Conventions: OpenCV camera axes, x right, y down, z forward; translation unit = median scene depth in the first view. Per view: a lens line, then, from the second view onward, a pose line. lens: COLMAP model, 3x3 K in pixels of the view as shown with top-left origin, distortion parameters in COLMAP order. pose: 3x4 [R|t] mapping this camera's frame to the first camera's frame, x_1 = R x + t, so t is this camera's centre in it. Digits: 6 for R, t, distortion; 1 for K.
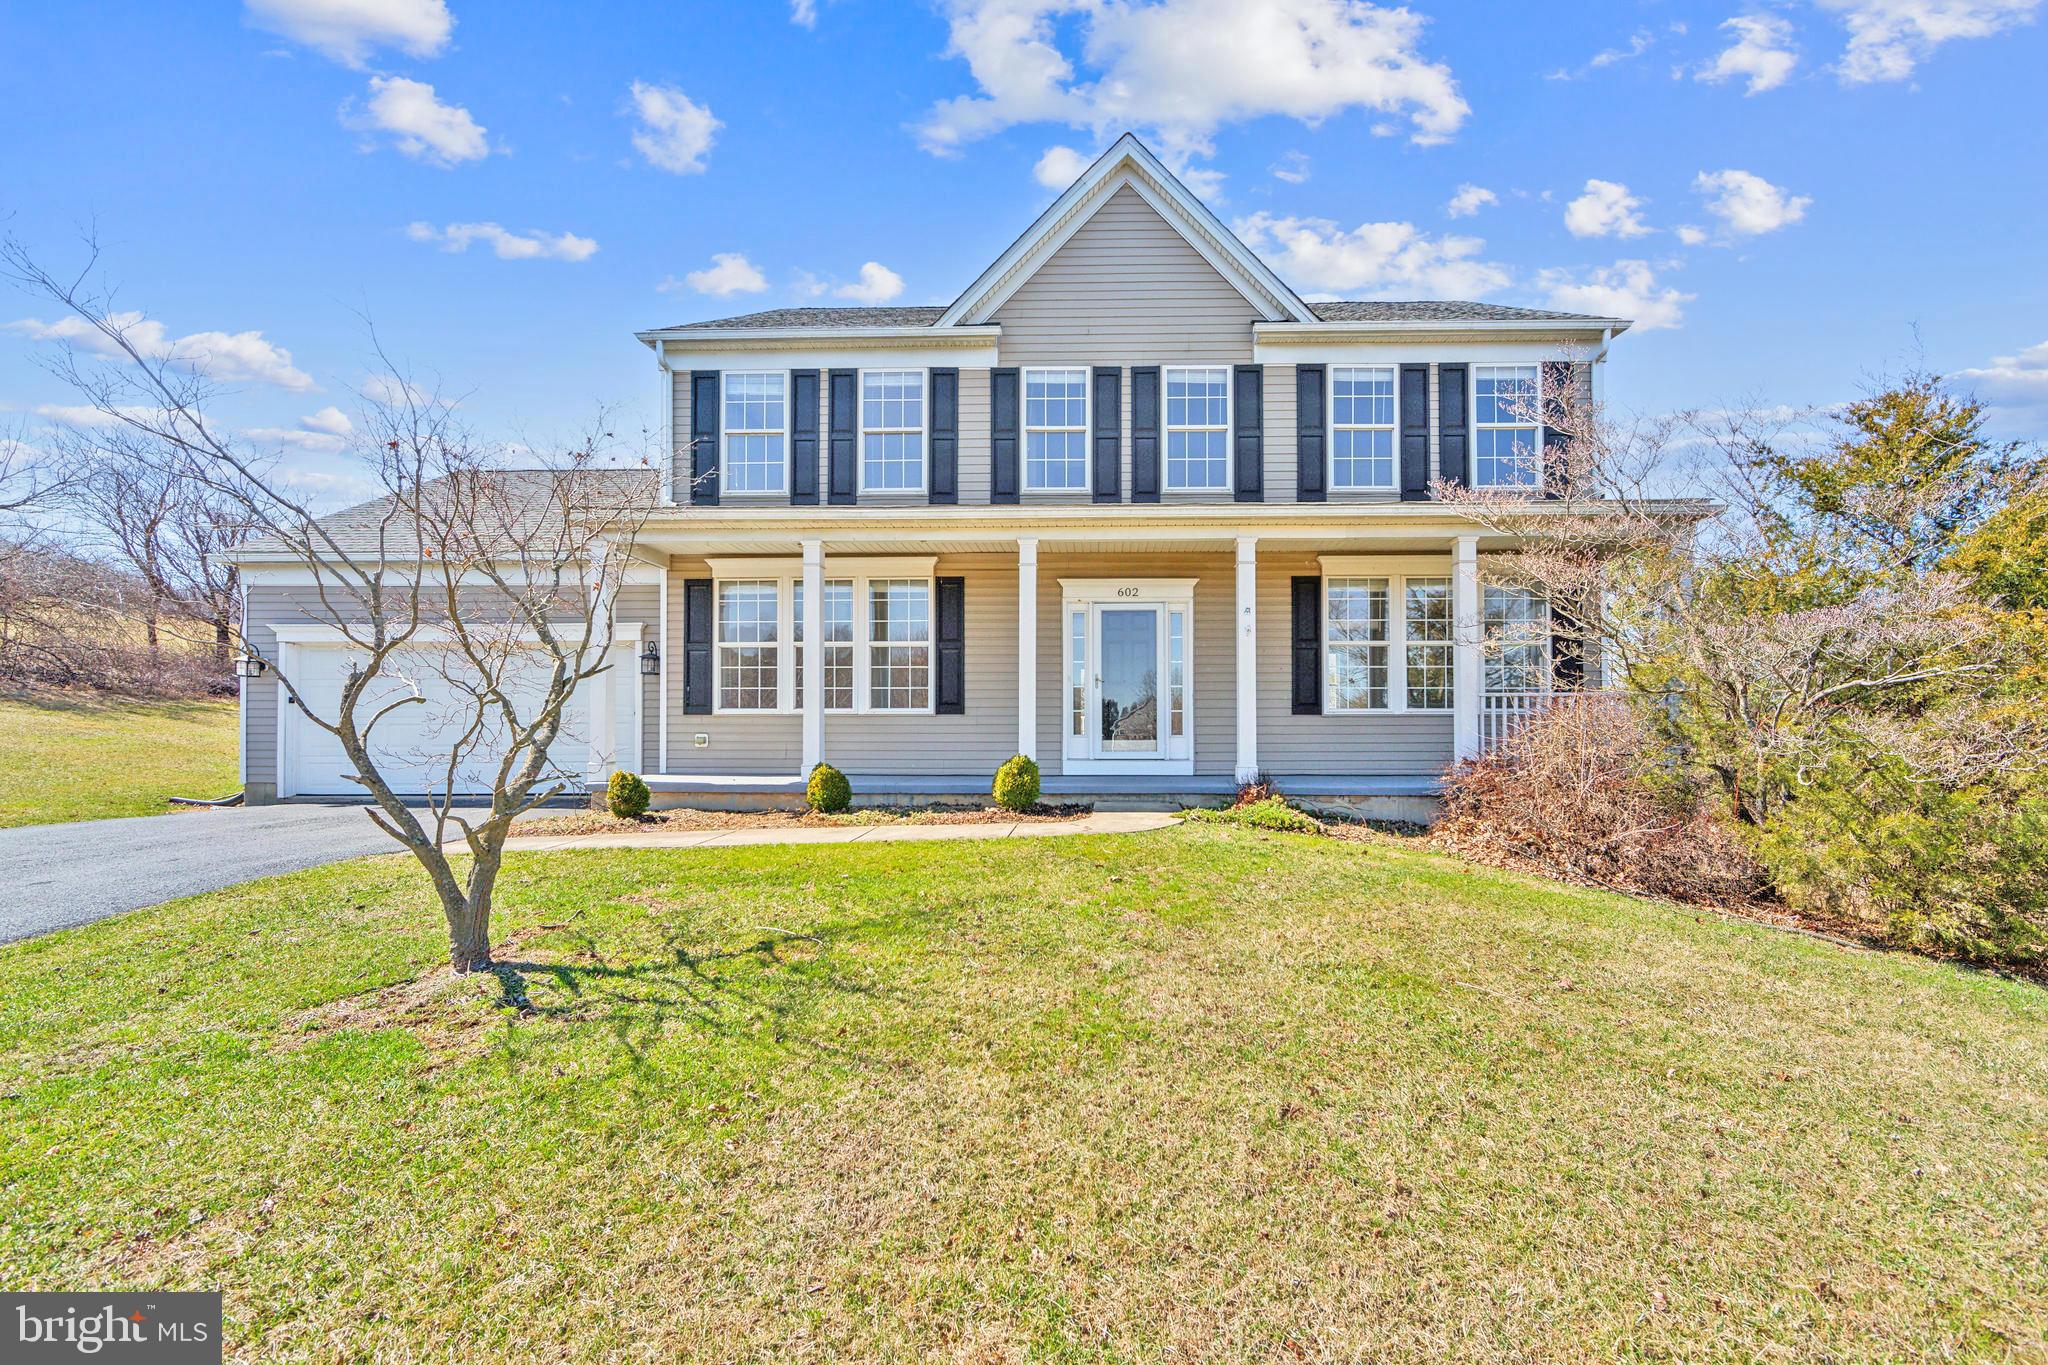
lens RADIAL K [[735.5, 0, 1016.5], [0, 735.5, 718.7], [0, 0, 1]] dist [0.006286, -0.000050]
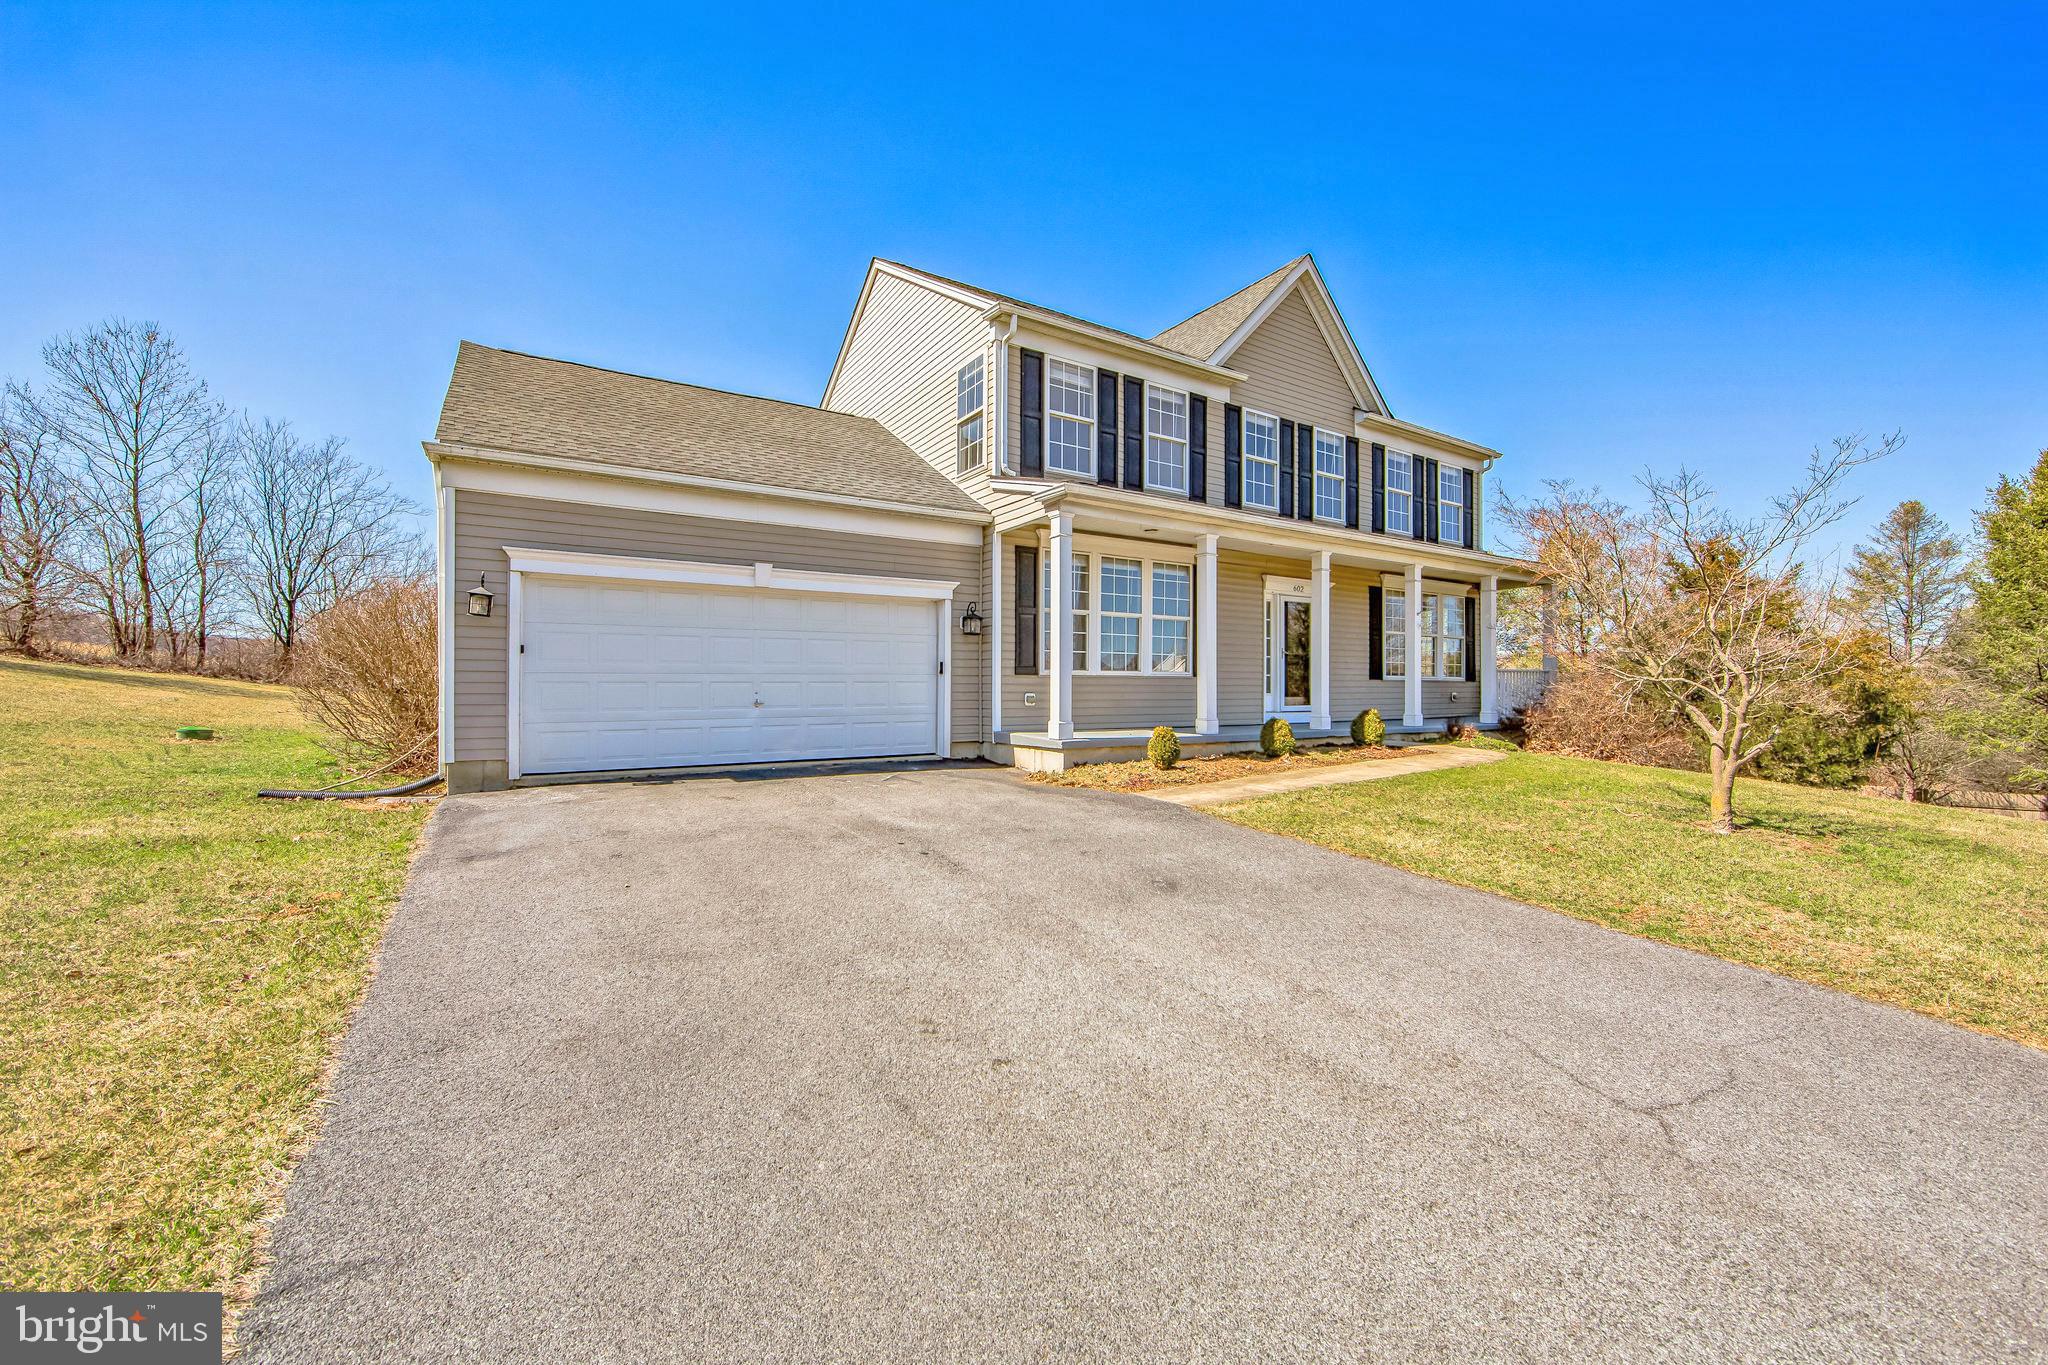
lens RADIAL K [[824.7, 0, 1030.1], [0, 824.7, 681.4], [0, 0, 1]] dist [-0.004202, -0.000084]
pose [[0.825109, 0.006726, 0.564933, -1.096950], [-0.010456, 0.999940, 0.003366, -0.000708], [-0.564877, -0.008684, 0.825130, 0.022480]]
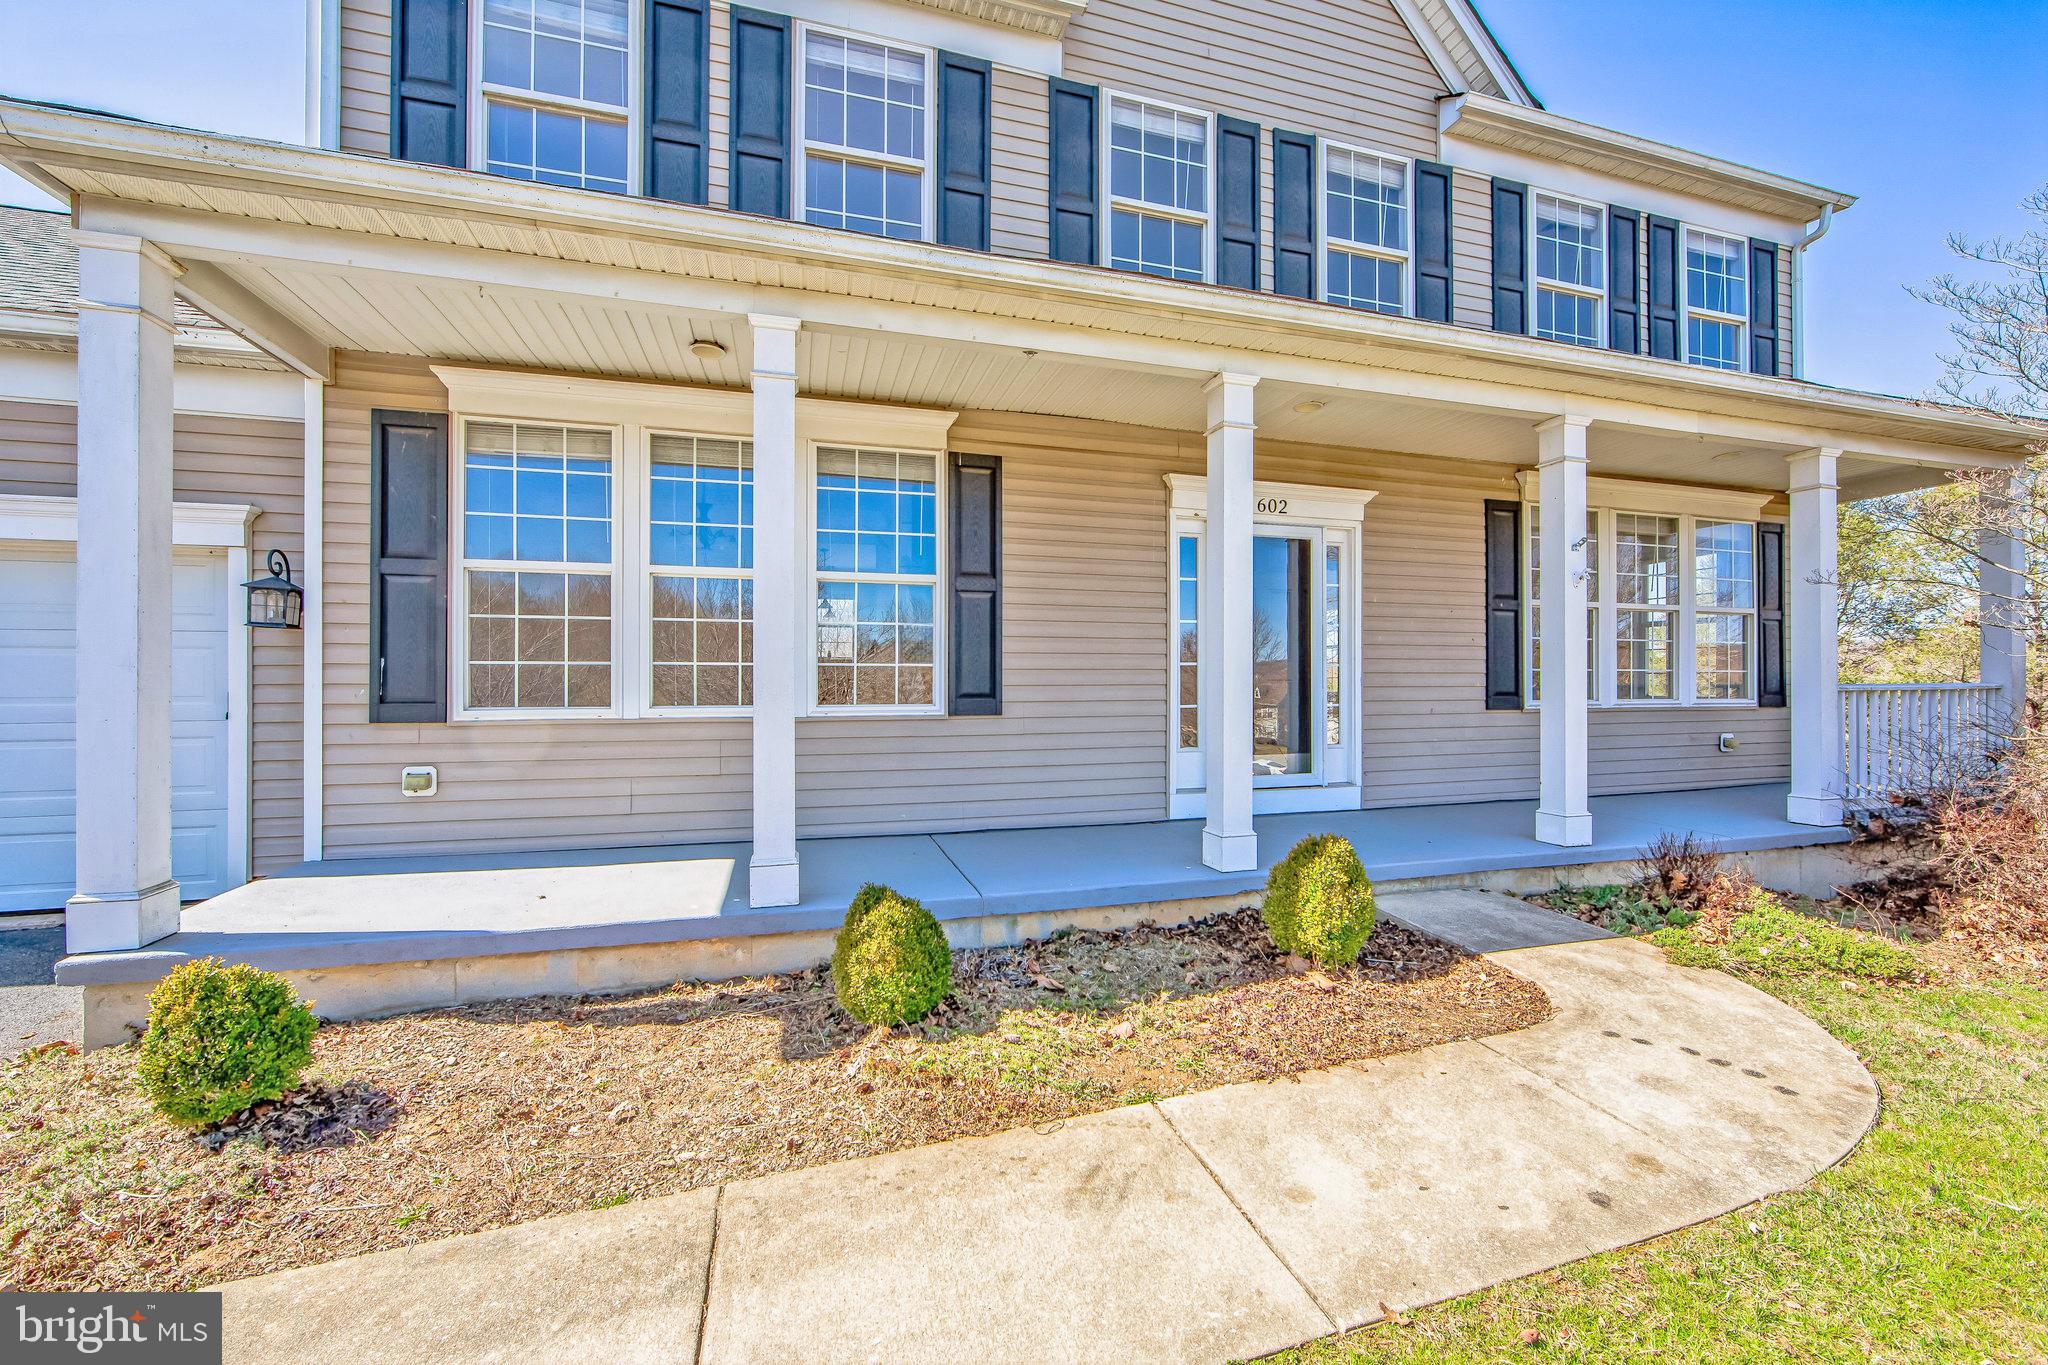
lens RADIAL K [[824.7, 0, 1025.8], [0, 824.7, 676.9], [0, 0, 1]] dist [-0.004202, -0.000084]
pose [[0.949713, 0.002255, 0.313114, -0.239460], [-0.003961, 0.999981, 0.004811, -0.036465], [-0.313098, -0.005809, 0.949703, 0.425111]]
